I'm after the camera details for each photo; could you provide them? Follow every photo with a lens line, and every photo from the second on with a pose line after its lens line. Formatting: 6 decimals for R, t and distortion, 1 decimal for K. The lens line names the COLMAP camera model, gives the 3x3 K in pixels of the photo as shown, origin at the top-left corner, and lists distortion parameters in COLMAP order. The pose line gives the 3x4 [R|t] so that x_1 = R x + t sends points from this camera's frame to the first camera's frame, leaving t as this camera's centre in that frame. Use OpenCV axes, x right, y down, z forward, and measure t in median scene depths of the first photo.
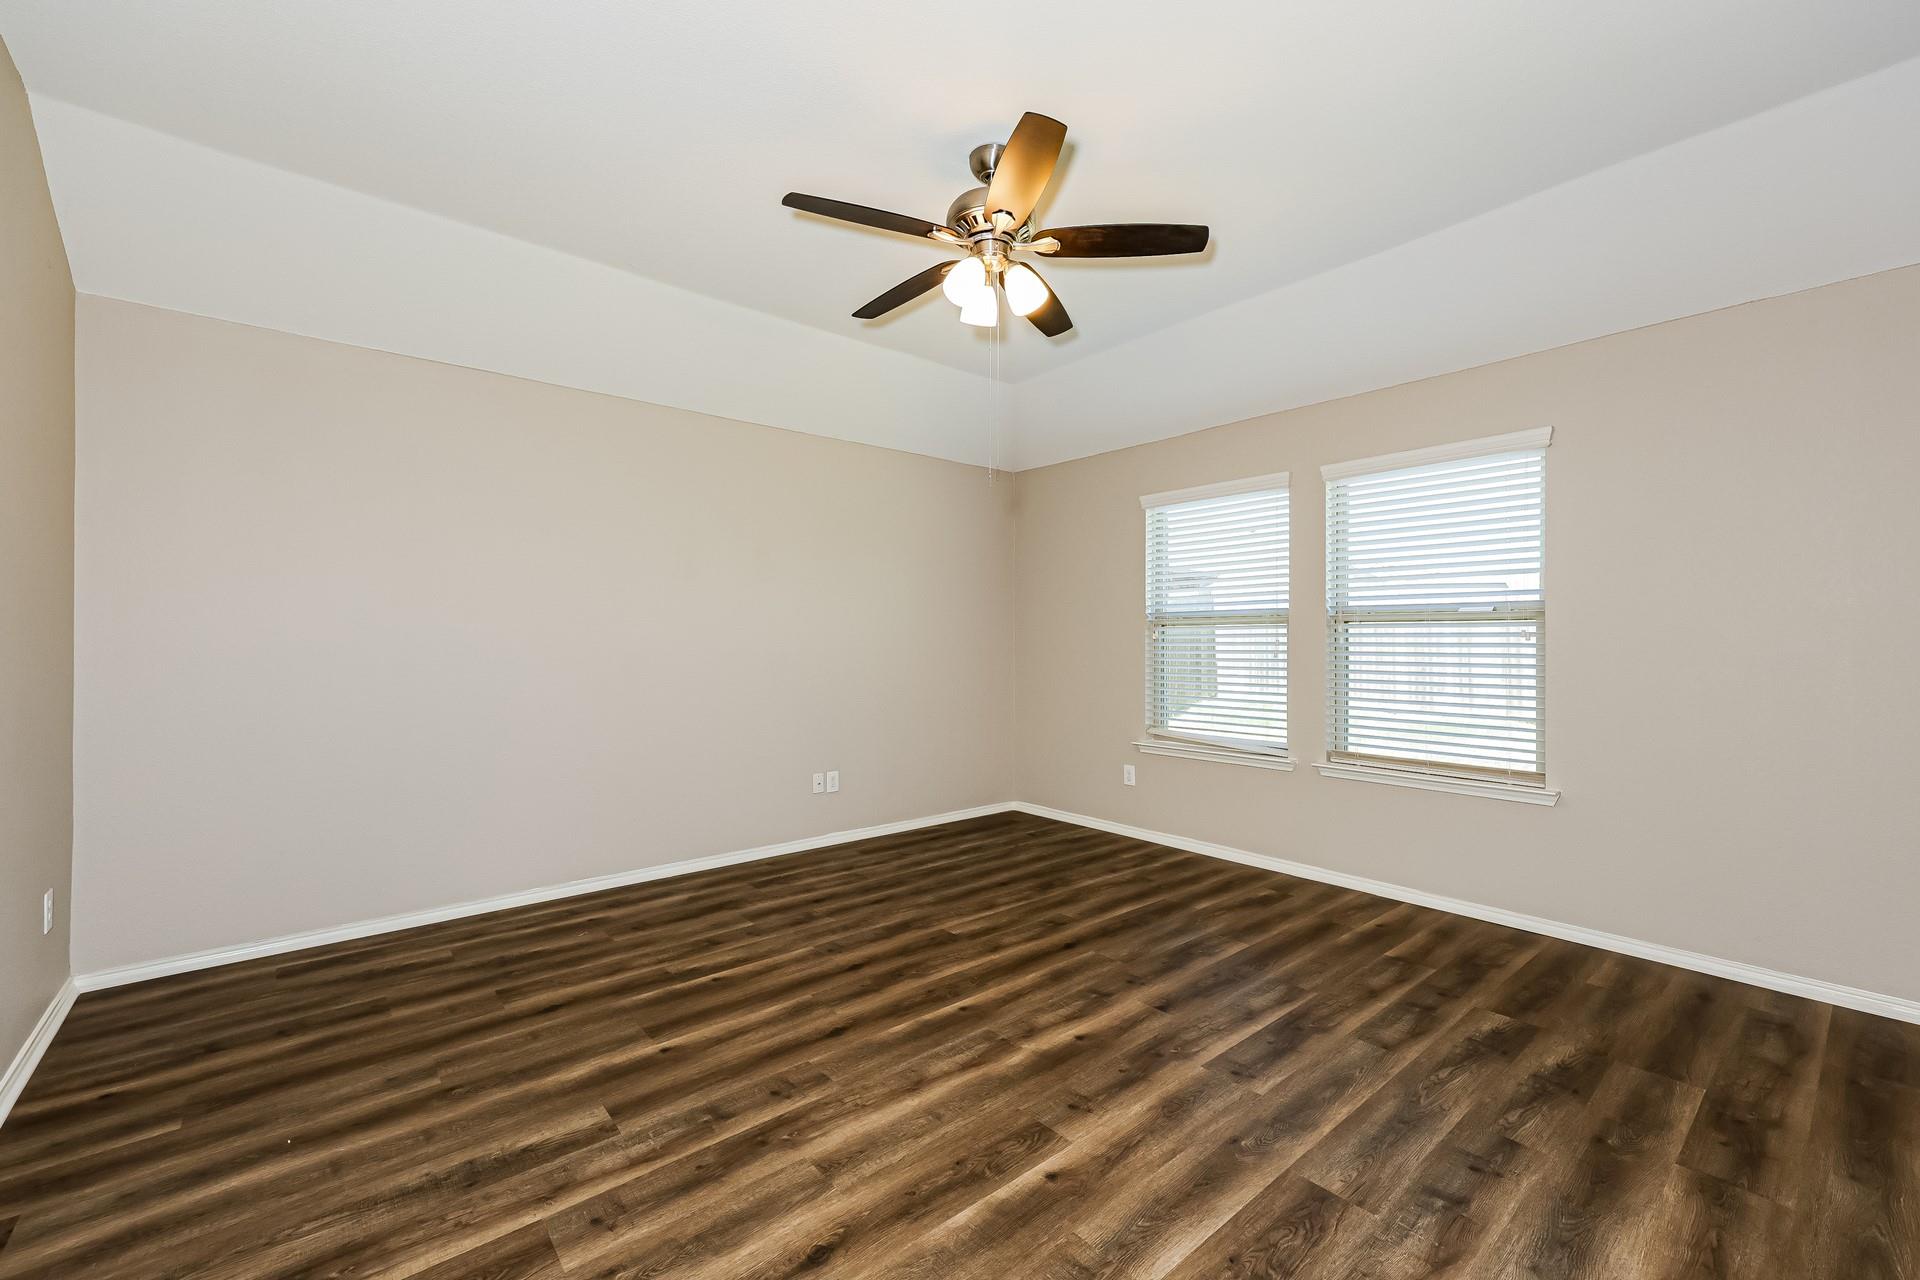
lens RADIAL K [[788.3, 0, 956.4], [0, 788.3, 642.3], [0, 0, 1]] dist [0.000473, 0.000025]
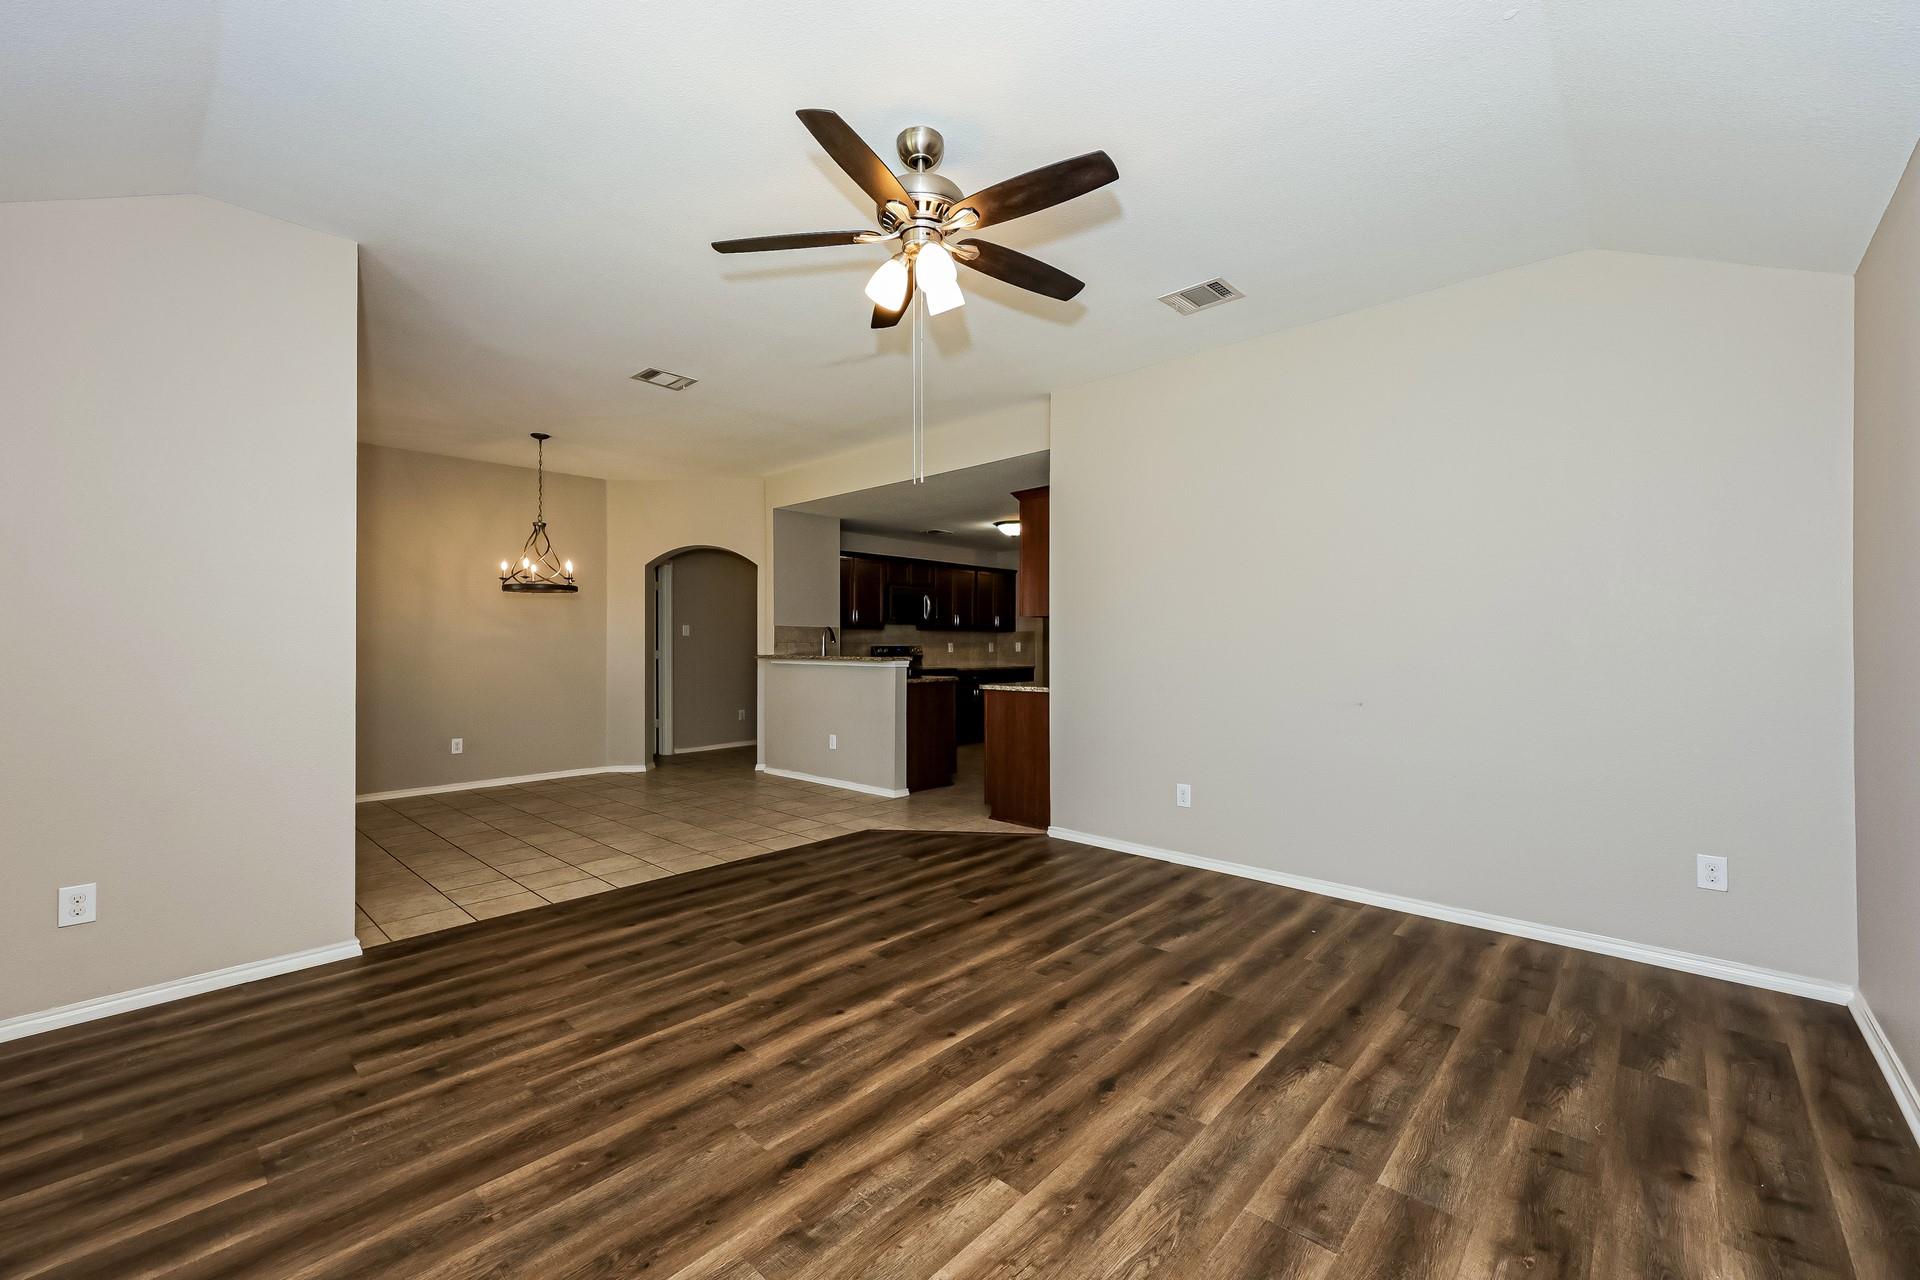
lens RADIAL K [[788.3, 0, 965.8], [0, 788.3, 640.0], [0, 0, 1]] dist [0.000473, 0.000025]
pose [[-0.991310, 0.001364, -0.131538, 0.116620], [0.002142, 0.999981, -0.005773, -0.009213], [0.131527, -0.006005, -0.991294, 1.954429]]
